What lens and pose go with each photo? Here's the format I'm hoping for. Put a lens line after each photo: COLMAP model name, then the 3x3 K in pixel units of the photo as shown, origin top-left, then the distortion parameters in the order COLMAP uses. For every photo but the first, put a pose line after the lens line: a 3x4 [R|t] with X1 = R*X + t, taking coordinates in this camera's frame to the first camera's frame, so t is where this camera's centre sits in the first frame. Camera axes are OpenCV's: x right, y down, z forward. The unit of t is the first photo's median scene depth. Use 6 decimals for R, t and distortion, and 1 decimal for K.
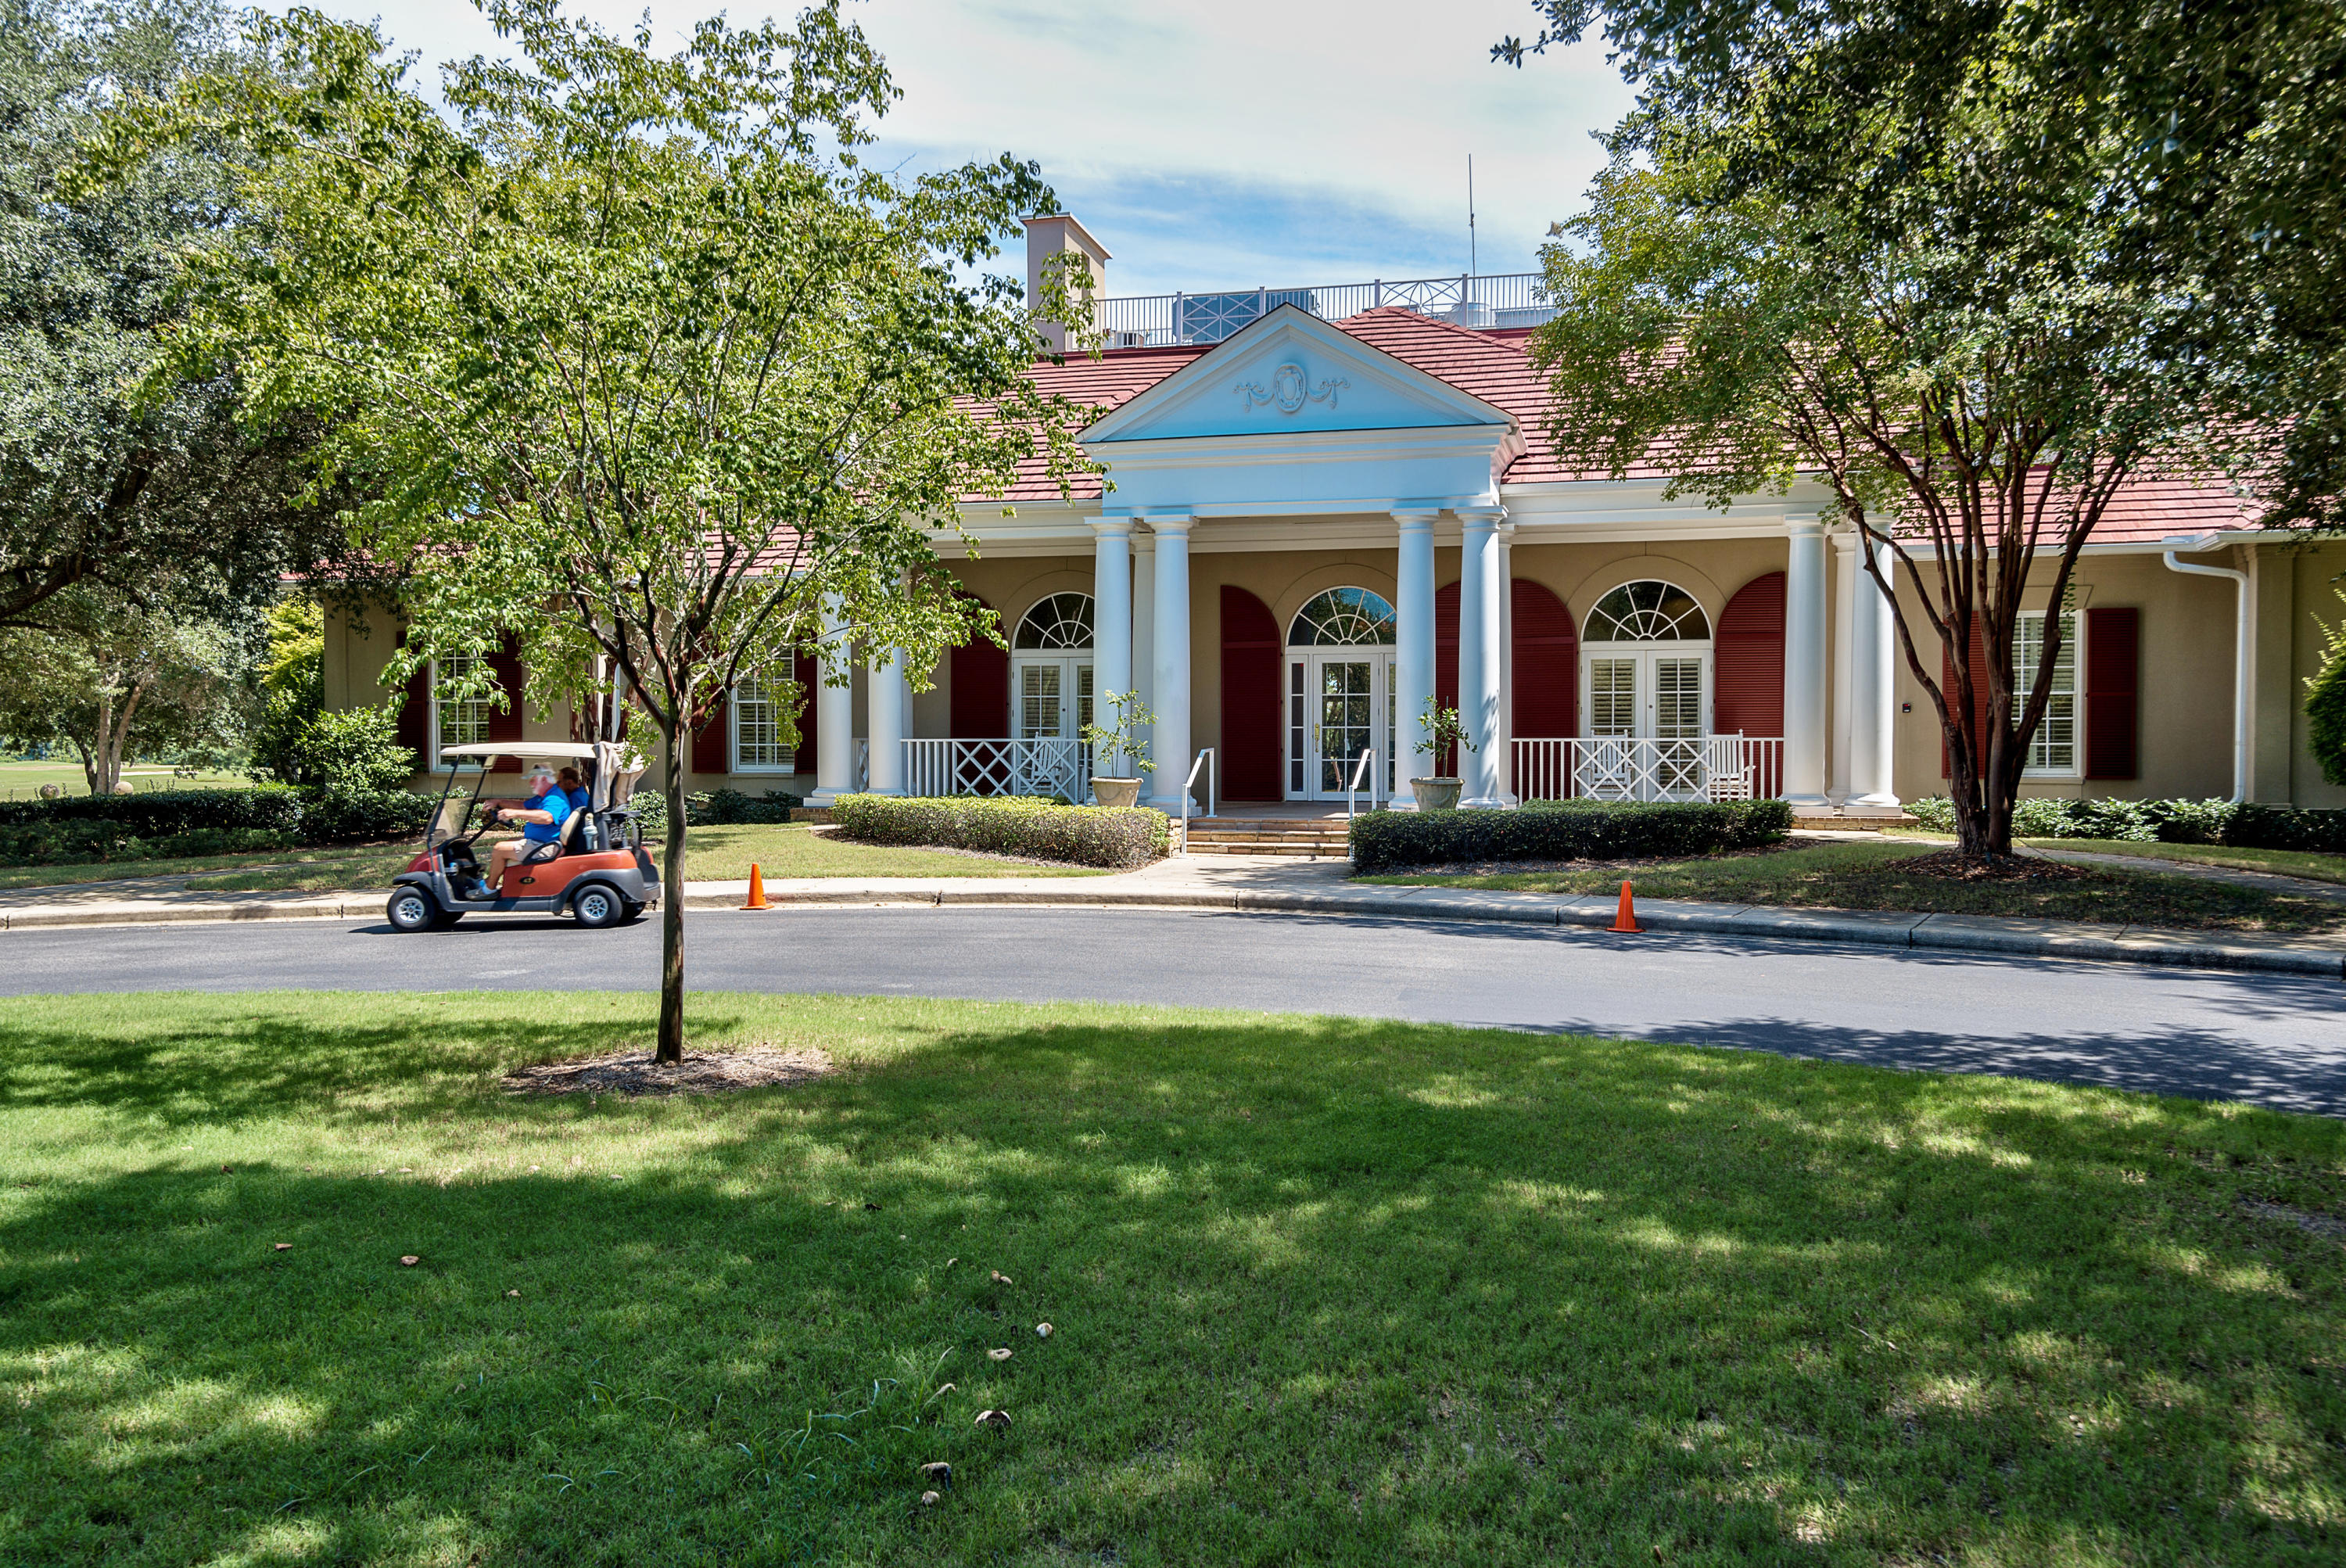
lens RADIAL K [[1986.7, 0, 1173.0], [0, 1986.7, 784.0], [0, 0, 1]] dist [0.077258, -0.006108]
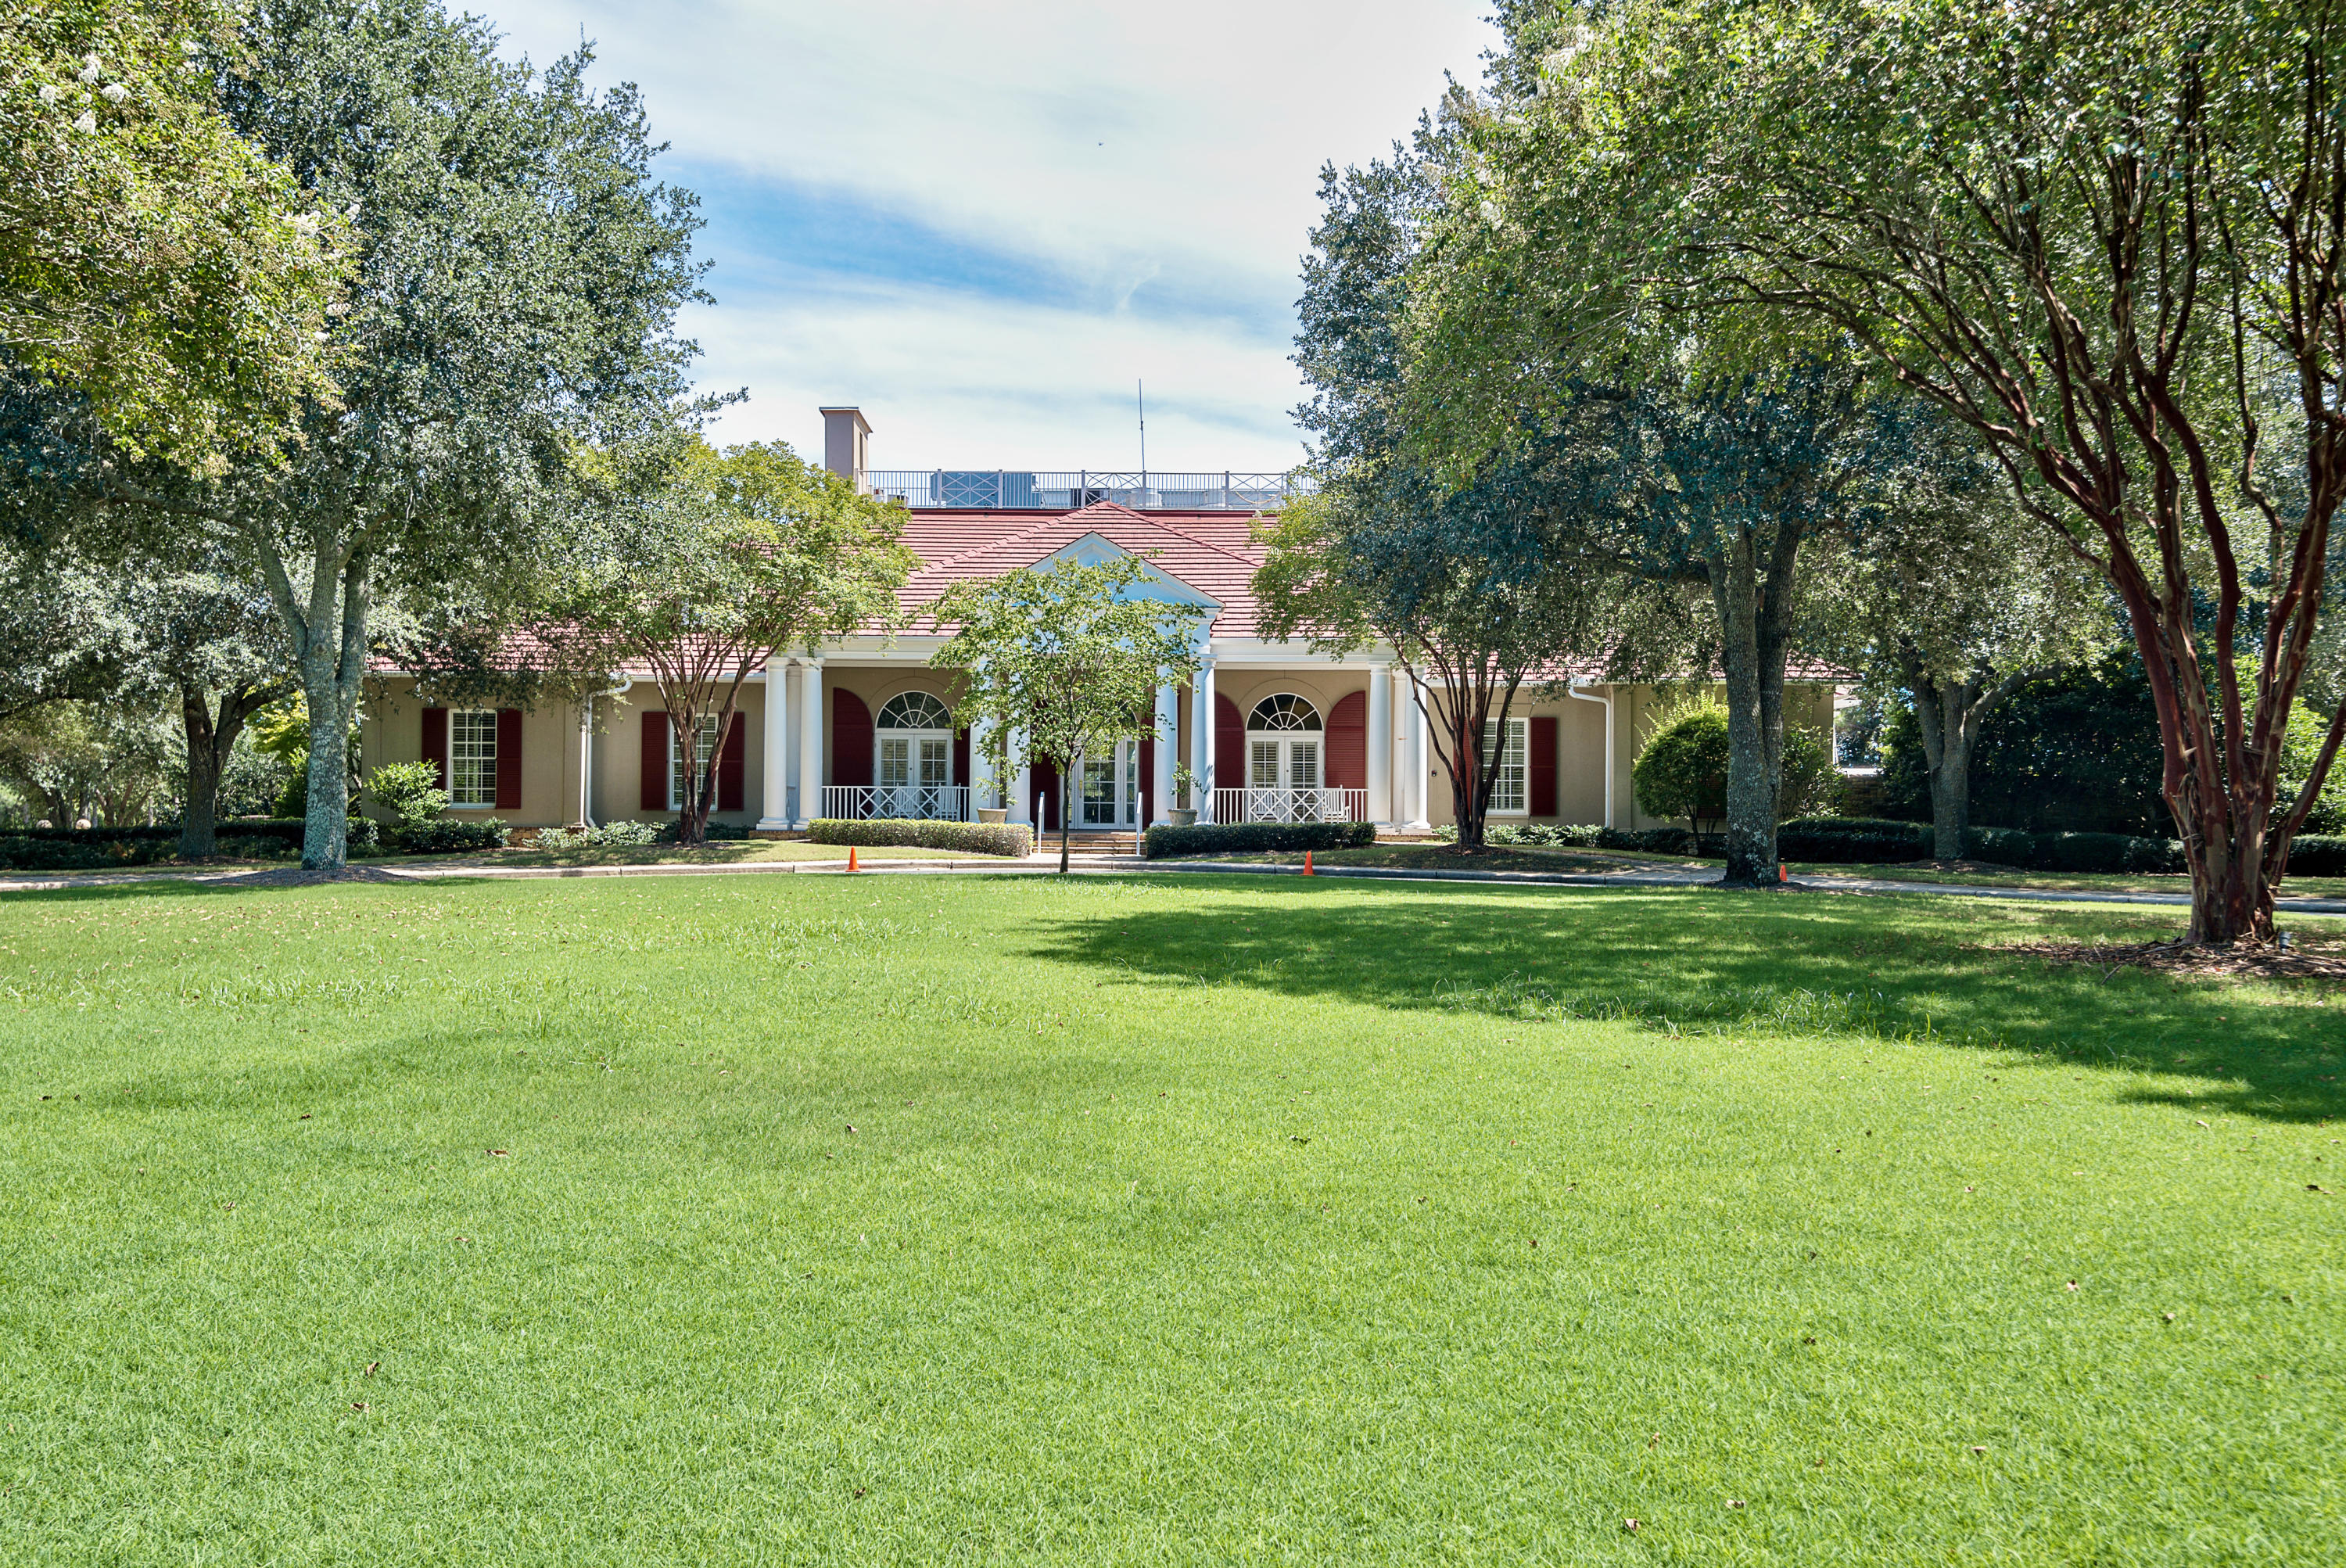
lens RADIAL K [[2199.2, 0, 1173.0], [0, 2199.2, 784.0], [0, 0, 1]] dist [0.058813, -0.002343]
pose [[0.972871, 0.010231, 0.231124, -0.553261], [-0.001895, 0.999341, -0.036260, 0.077564], [-0.231342, 0.034839, 0.972248, -1.503046]]
